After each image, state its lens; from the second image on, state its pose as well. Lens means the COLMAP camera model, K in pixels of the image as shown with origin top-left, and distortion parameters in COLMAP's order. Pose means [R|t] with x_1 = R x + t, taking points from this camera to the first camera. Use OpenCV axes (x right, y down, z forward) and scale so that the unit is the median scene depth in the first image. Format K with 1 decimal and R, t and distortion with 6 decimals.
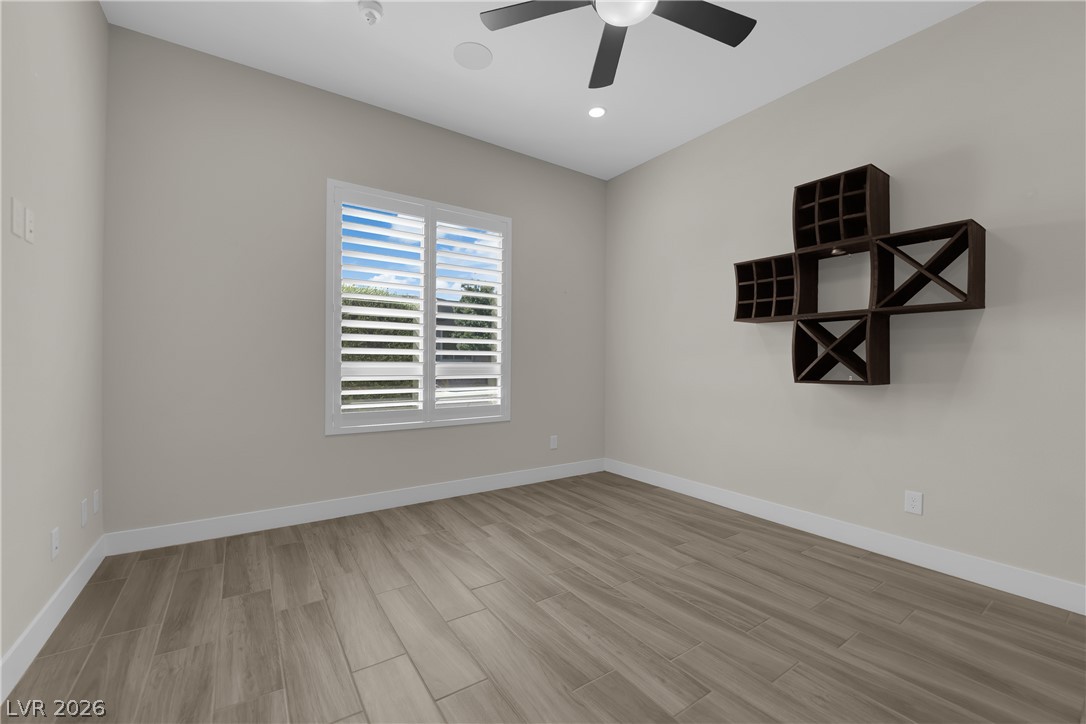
lens RADIAL K [[438.3, 0, 536.2], [0, 438.3, 361.9], [0, 0, 1]] dist [-0.008626, -0.002866]
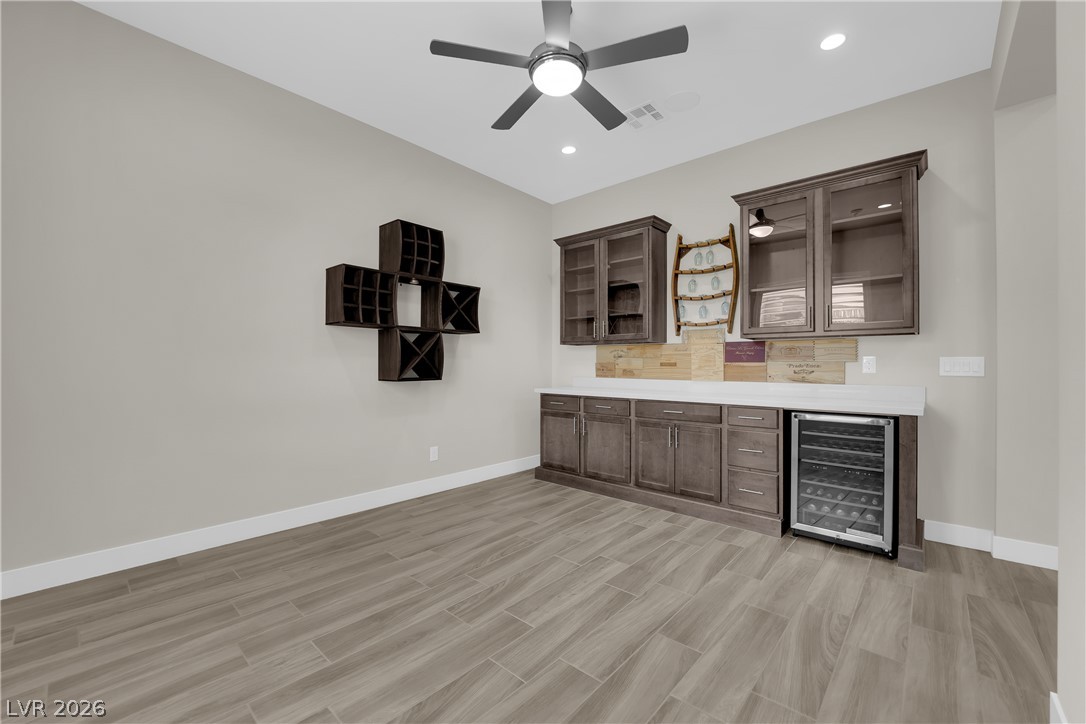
lens RADIAL K [[438.3, 0, 538.3], [0, 438.3, 362.2], [0, 0, 1]] dist [-0.008626, -0.002866]
pose [[-0.230926, -0.006794, 0.972948, -0.711207], [-0.003590, 0.999975, 0.006131, -0.016033], [-0.972965, -0.002078, -0.230945, 0.947018]]
